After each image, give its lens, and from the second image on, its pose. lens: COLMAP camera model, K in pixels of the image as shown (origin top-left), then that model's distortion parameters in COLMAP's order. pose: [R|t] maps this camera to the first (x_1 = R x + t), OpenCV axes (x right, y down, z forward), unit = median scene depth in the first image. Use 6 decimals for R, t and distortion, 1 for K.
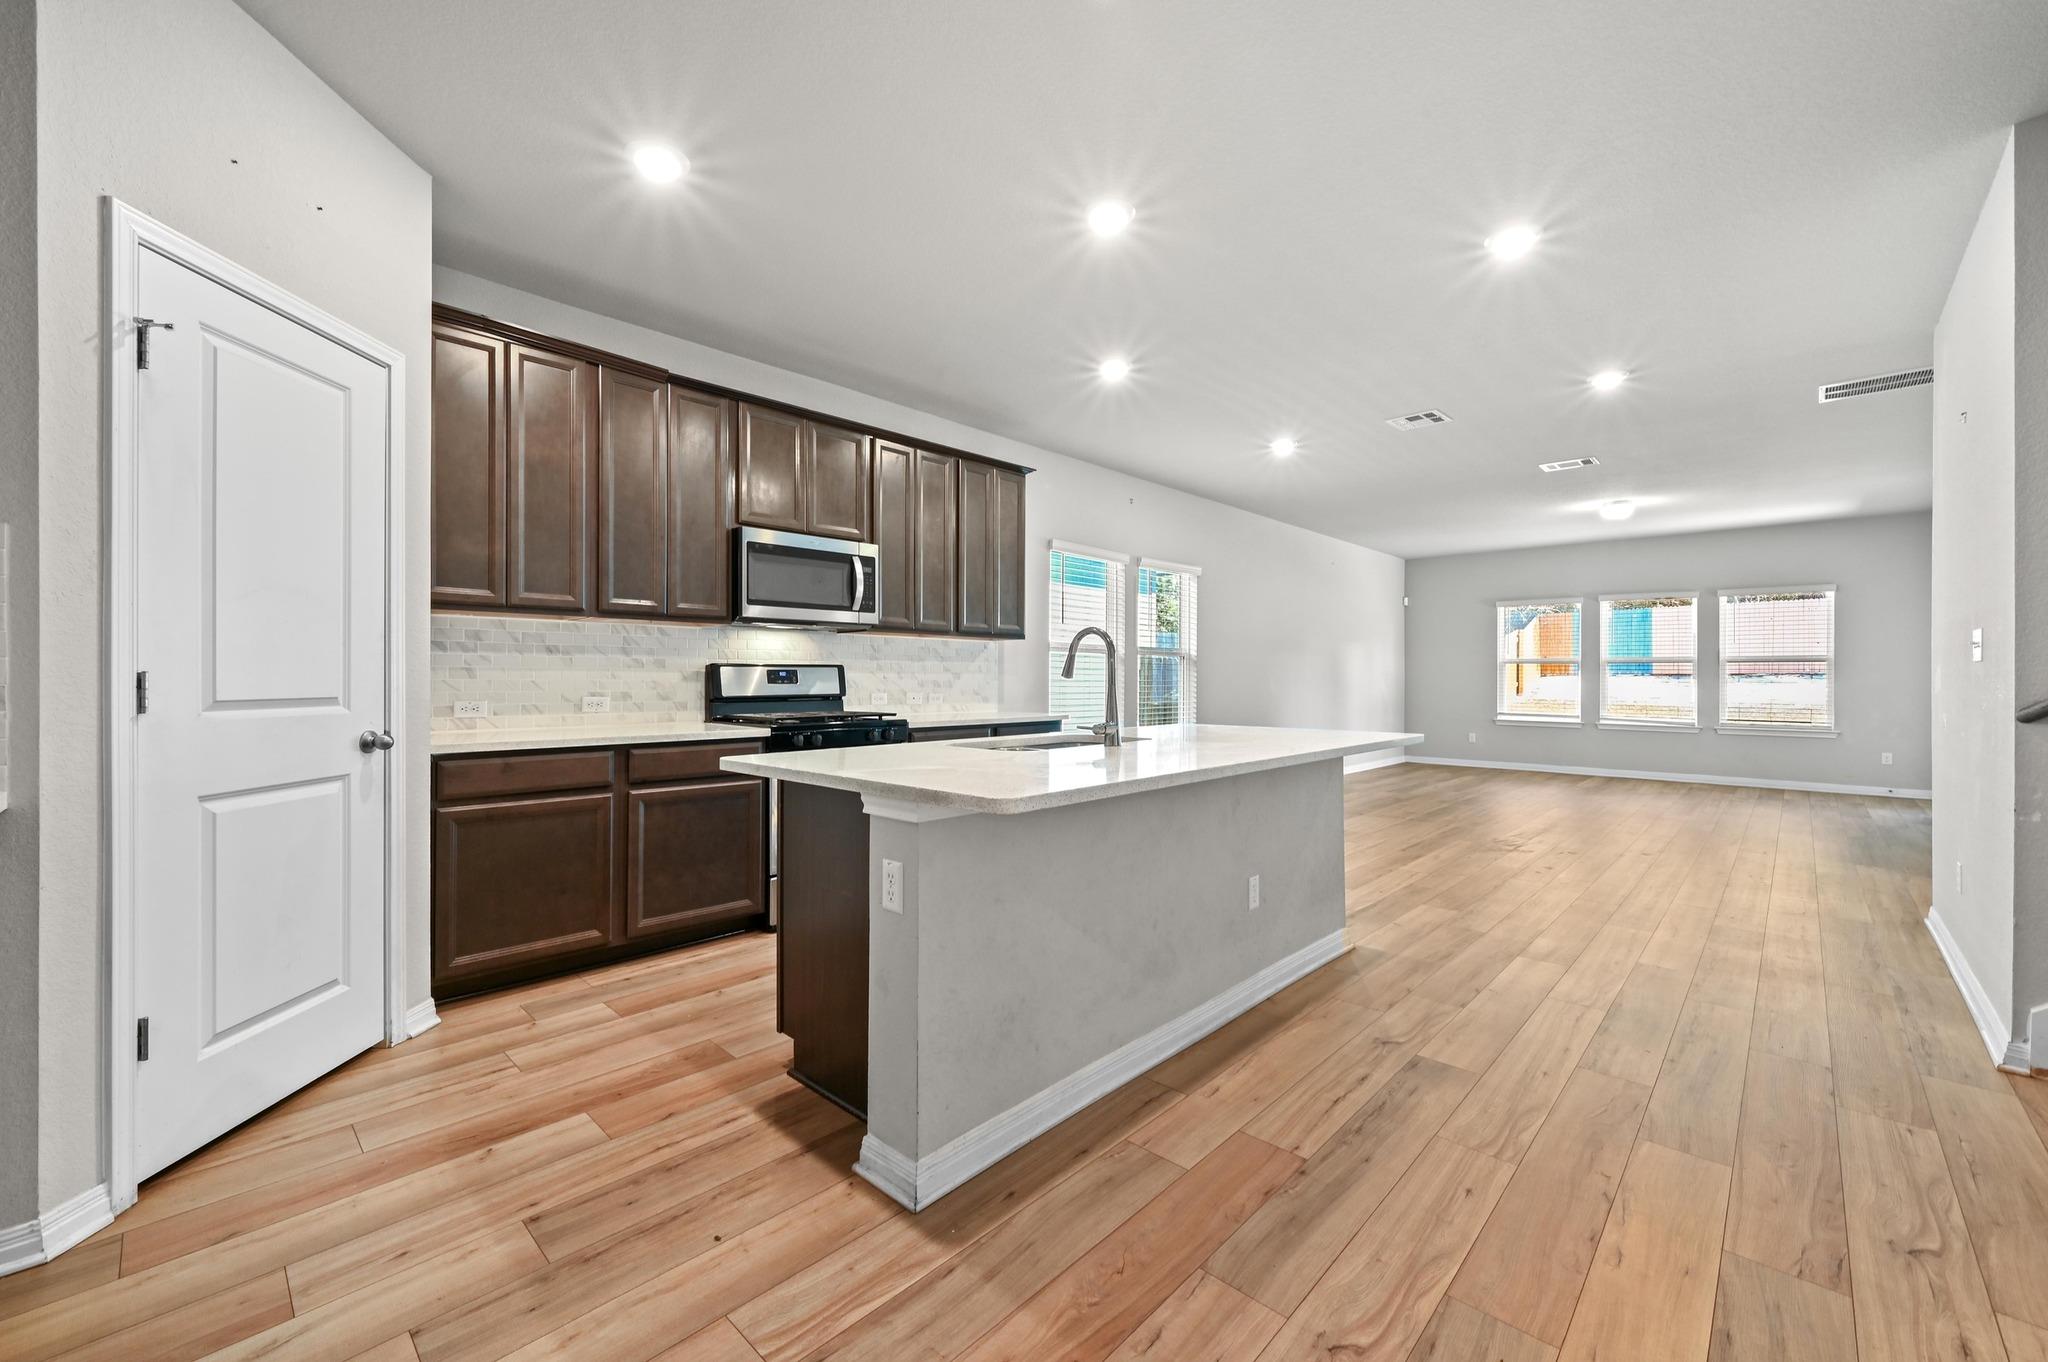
lens RADIAL K [[808.7, 0, 1022.5], [0, 808.7, 680.1], [0, 0, 1]] dist [-0.001542, 0.000656]
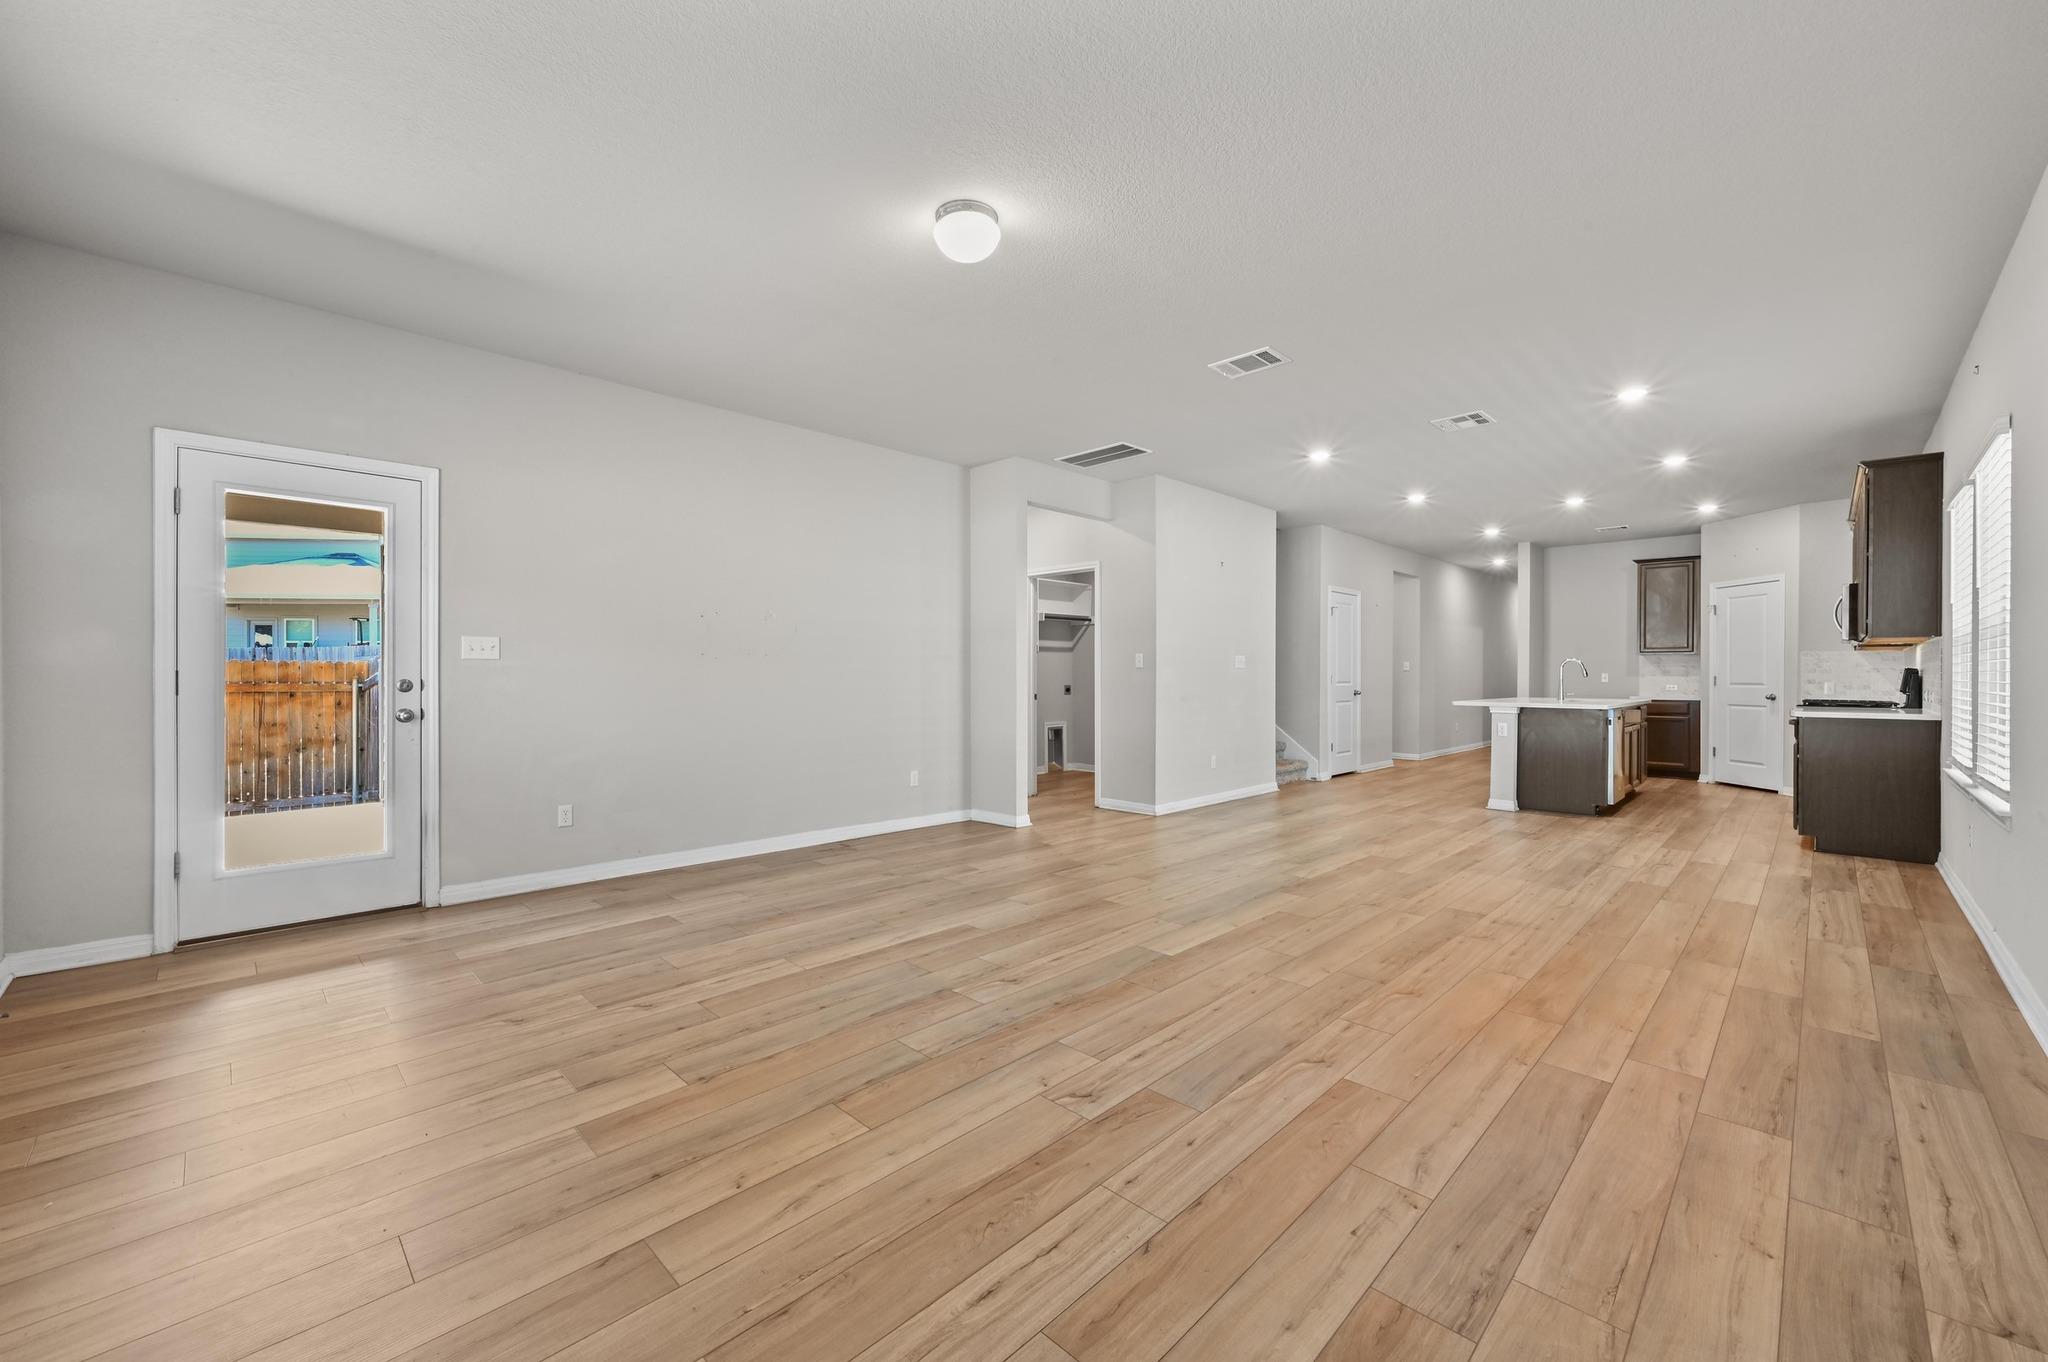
lens RADIAL K [[808.7, 0, 1025.5], [0, 808.7, 677.2], [0, 0, 1]] dist [-0.001542, 0.000656]
pose [[-0.999837, -0.006358, 0.016869, 1.379909], [-0.006266, 0.999965, 0.005483, -0.002407], [-0.016903, 0.005376, -0.999843, 2.739704]]
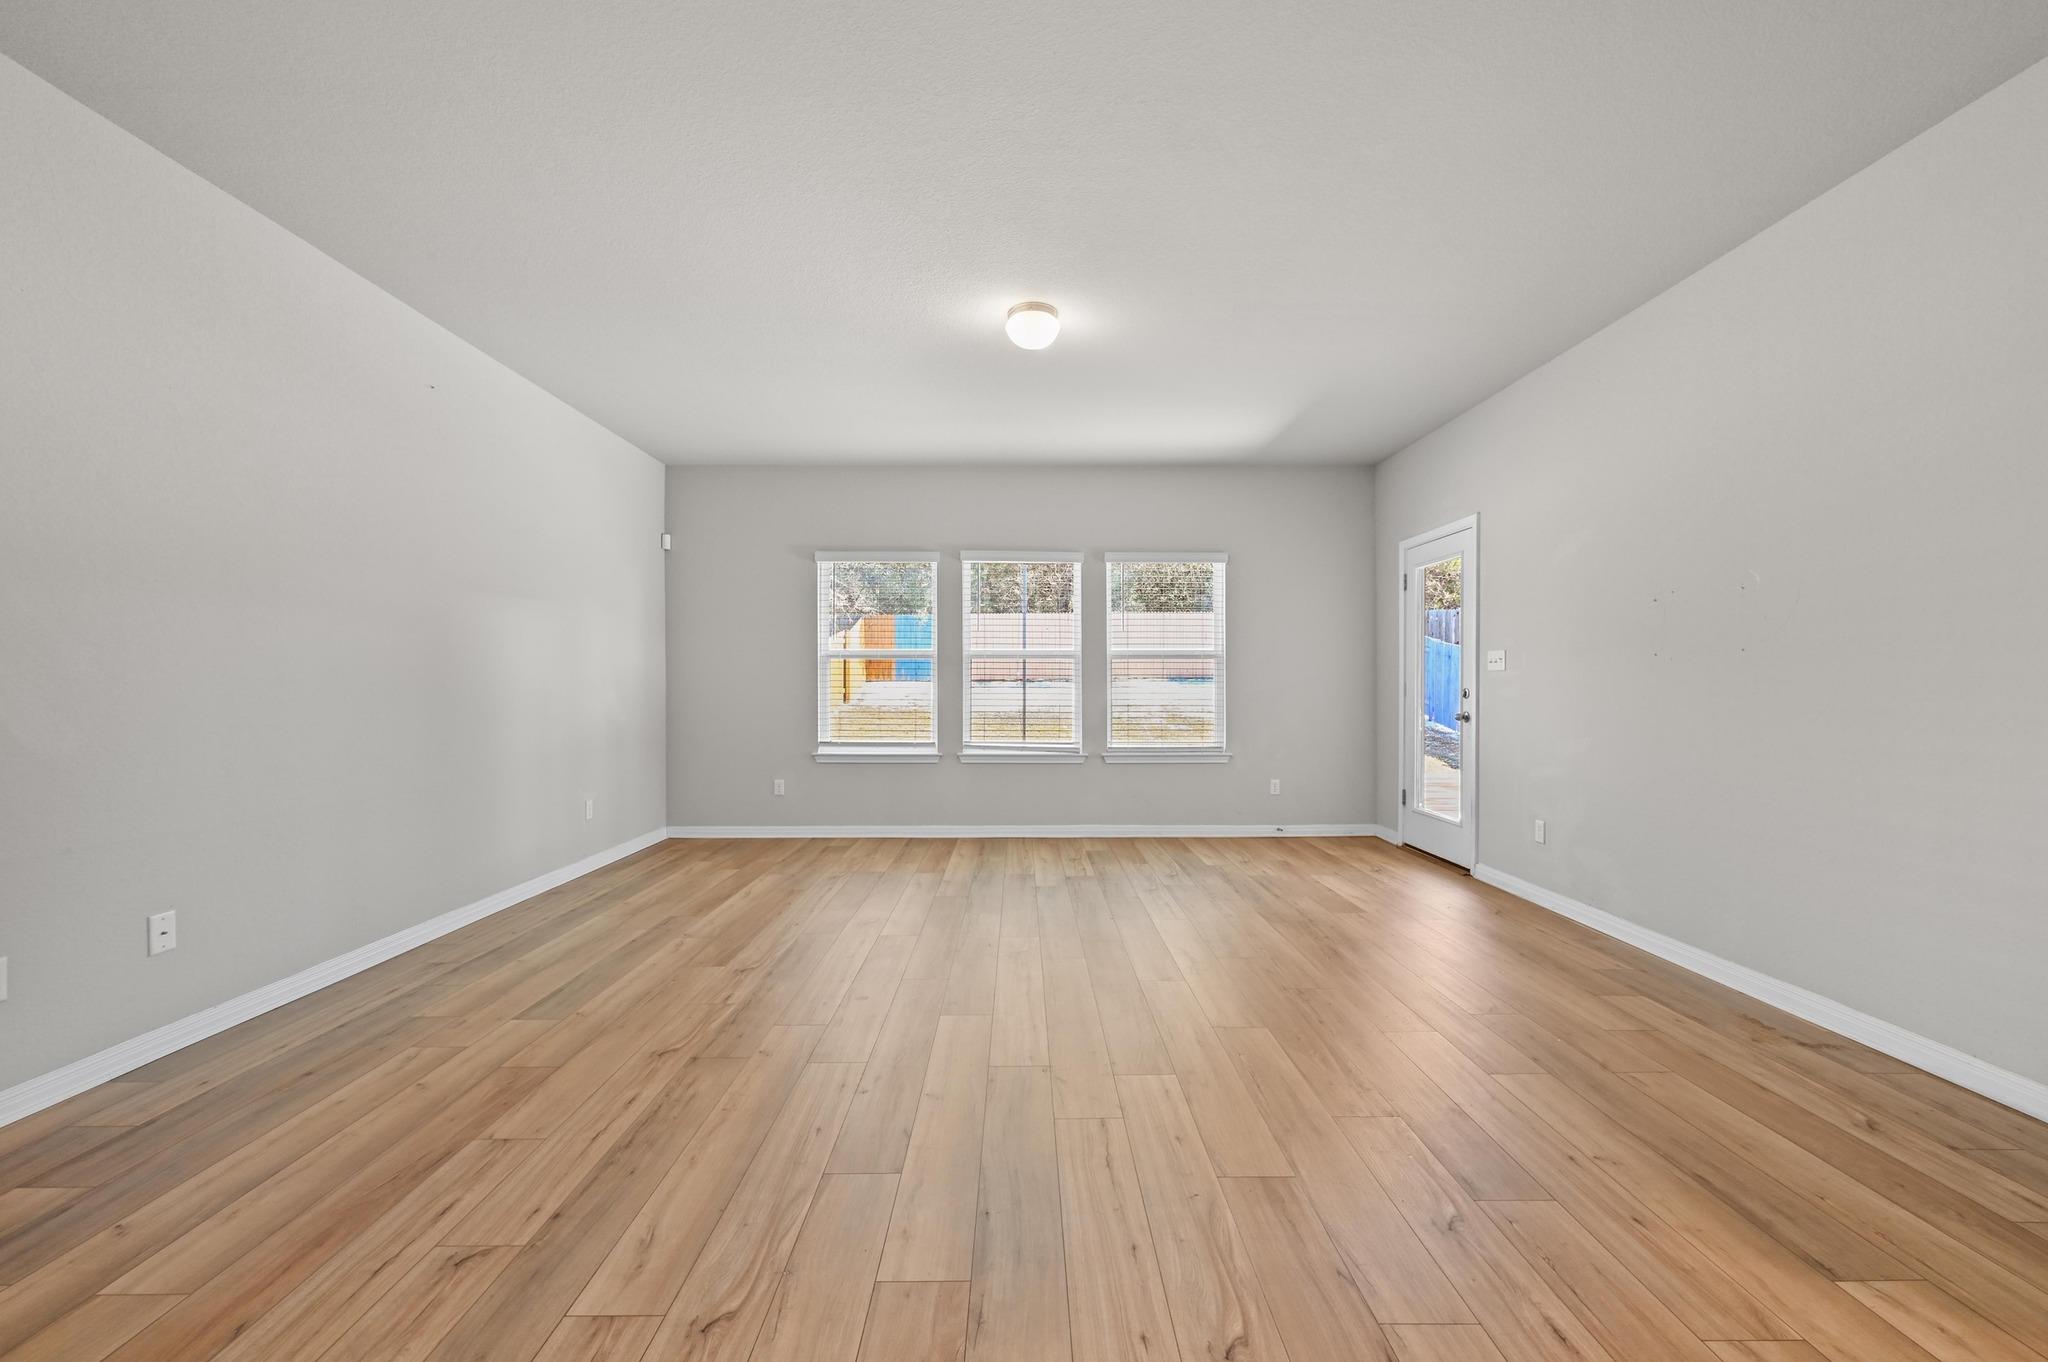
lens RADIAL K [[808.7, 0, 1025.4], [0, 808.7, 684.0], [0, 0, 1]] dist [-0.001542, 0.000656]
pose [[0.716434, -0.004309, 0.697641, 0.786237], [0.007886, 0.999967, -0.001921, 0.001371], [-0.697610, 0.006878, 0.716445, 1.304944]]
